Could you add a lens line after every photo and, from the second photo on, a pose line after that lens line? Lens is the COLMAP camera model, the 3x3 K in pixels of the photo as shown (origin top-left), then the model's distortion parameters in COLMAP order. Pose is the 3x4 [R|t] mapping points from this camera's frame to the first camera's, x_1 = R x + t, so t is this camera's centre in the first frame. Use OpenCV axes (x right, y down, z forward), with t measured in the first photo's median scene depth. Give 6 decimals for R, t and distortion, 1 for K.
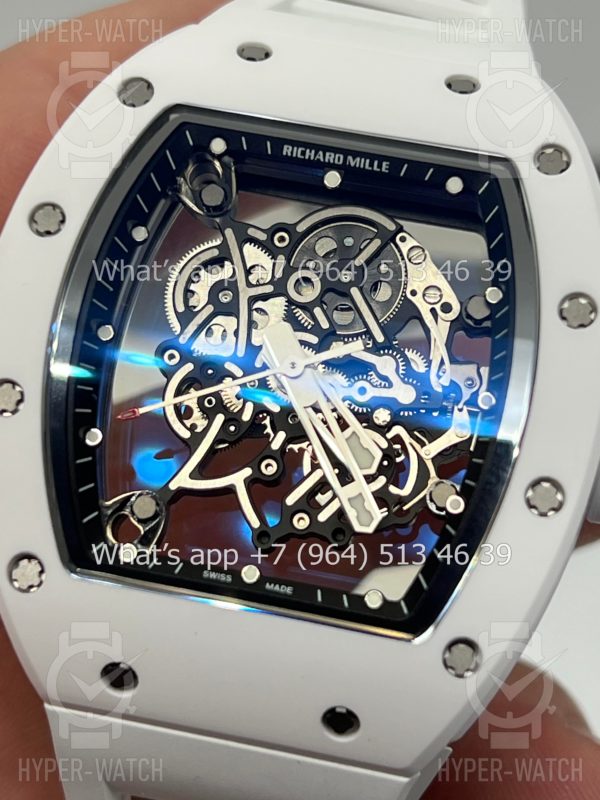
lens RADIAL K [[1906.9, 0, 291.8], [0, 1906.9, 385.0], [0, 0, 1]] dist [0.150702, 0.000000]
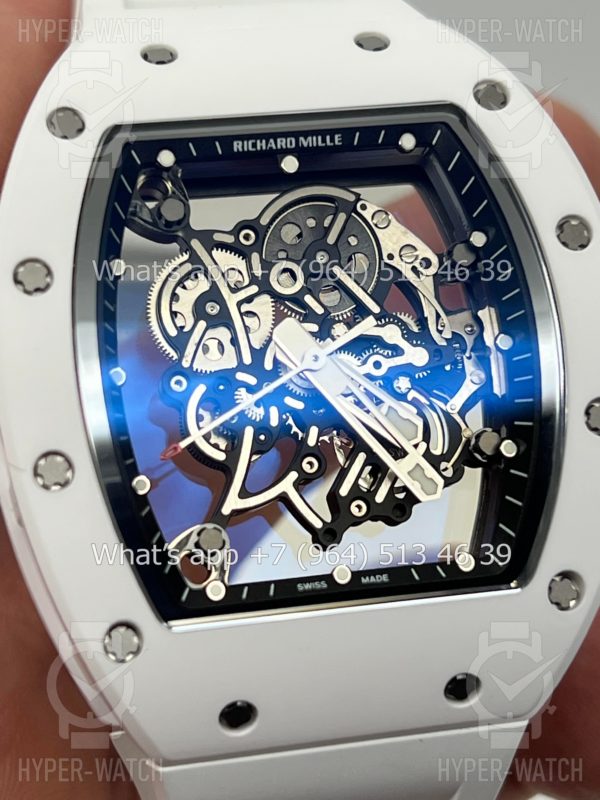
lens RADIAL K [[1906.9, 0, 302.5], [0, 1906.9, 392.7], [0, 0, 1]] dist [0.150702, 0.000000]
pose [[0.919987, -0.266746, 0.287178, -0.285557], [0.257498, 0.963722, 0.070248, -0.062287], [-0.295498, 0.009320, 0.955298, 0.064880]]
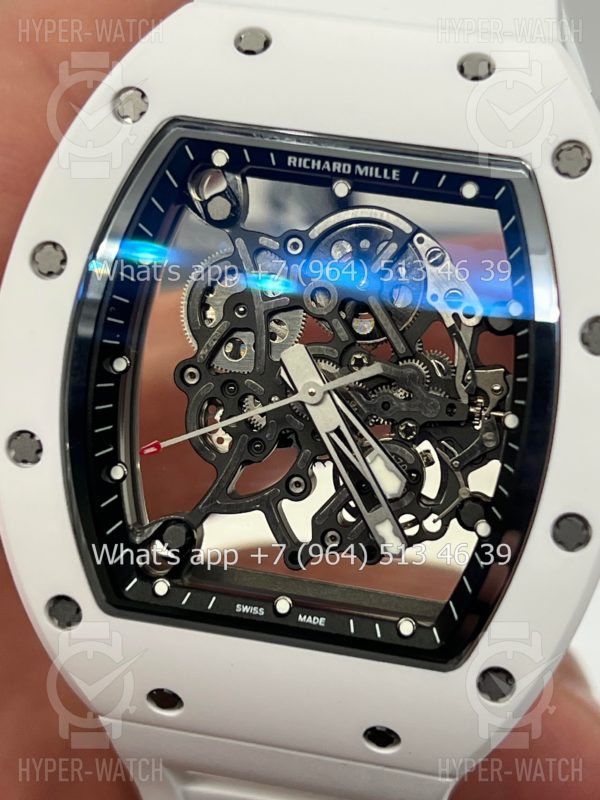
lens RADIAL K [[1906.9, 0, 301.7], [0, 1906.9, 381.6], [0, 0, 1]] dist [0.150702, 0.000000]
pose [[0.995387, -0.057609, -0.076714, 0.069340], [0.074440, 0.968212, 0.238796, -0.244569], [0.060518, -0.243405, 0.968035, 0.053297]]
